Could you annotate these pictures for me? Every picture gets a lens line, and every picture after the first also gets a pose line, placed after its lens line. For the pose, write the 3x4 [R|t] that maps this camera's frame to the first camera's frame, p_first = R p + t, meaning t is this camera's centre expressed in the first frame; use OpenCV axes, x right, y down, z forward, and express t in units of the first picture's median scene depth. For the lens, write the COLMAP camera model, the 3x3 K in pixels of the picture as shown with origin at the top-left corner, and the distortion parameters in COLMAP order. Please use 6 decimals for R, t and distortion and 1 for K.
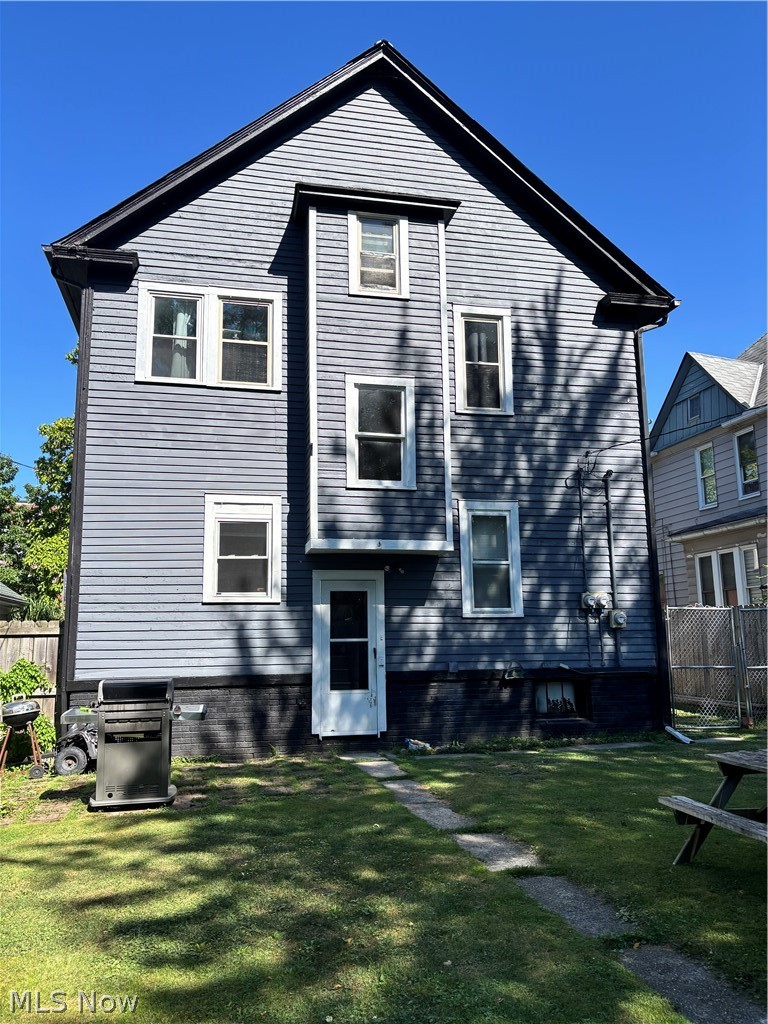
lens RADIAL K [[781.6, 0, 380.6], [0, 781.6, 506.1], [0, 0, 1]] dist [0.037712, -0.049266]
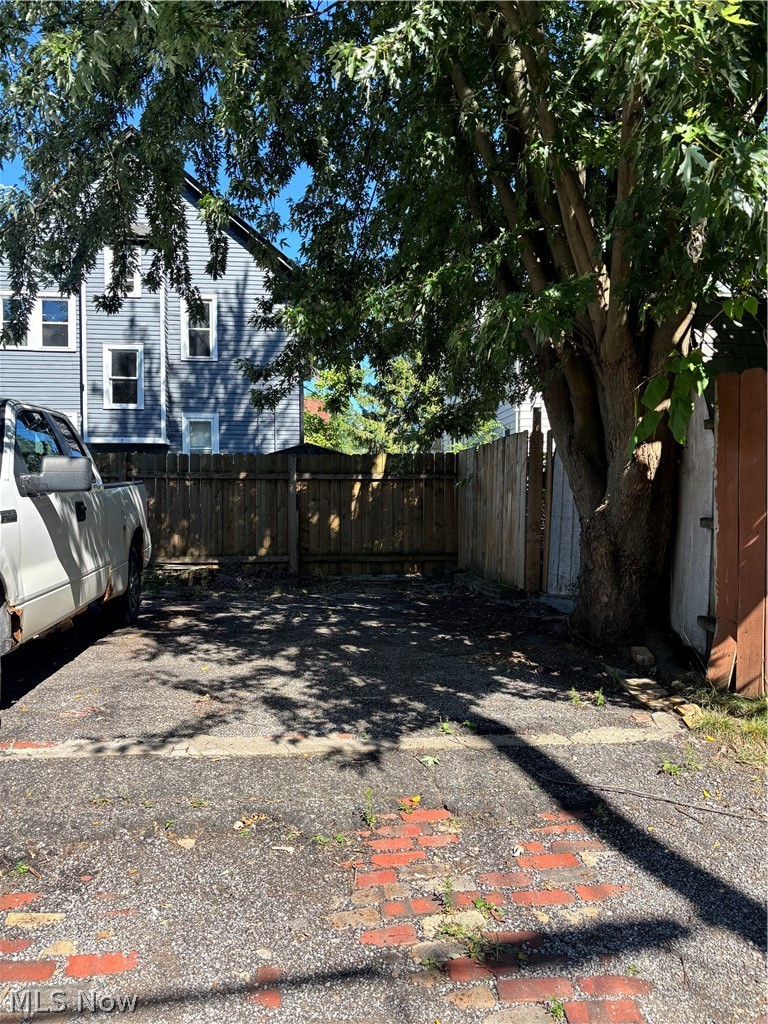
lens RADIAL K [[781.6, 0, 388.8], [0, 781.6, 517.1], [0, 0, 1]] dist [0.037712, -0.049266]
pose [[0.984743, 0.026049, -0.172055, 0.843415], [0.010147, 0.978455, 0.206212, -0.131941], [0.173720, -0.204812, 0.963262, -0.638175]]
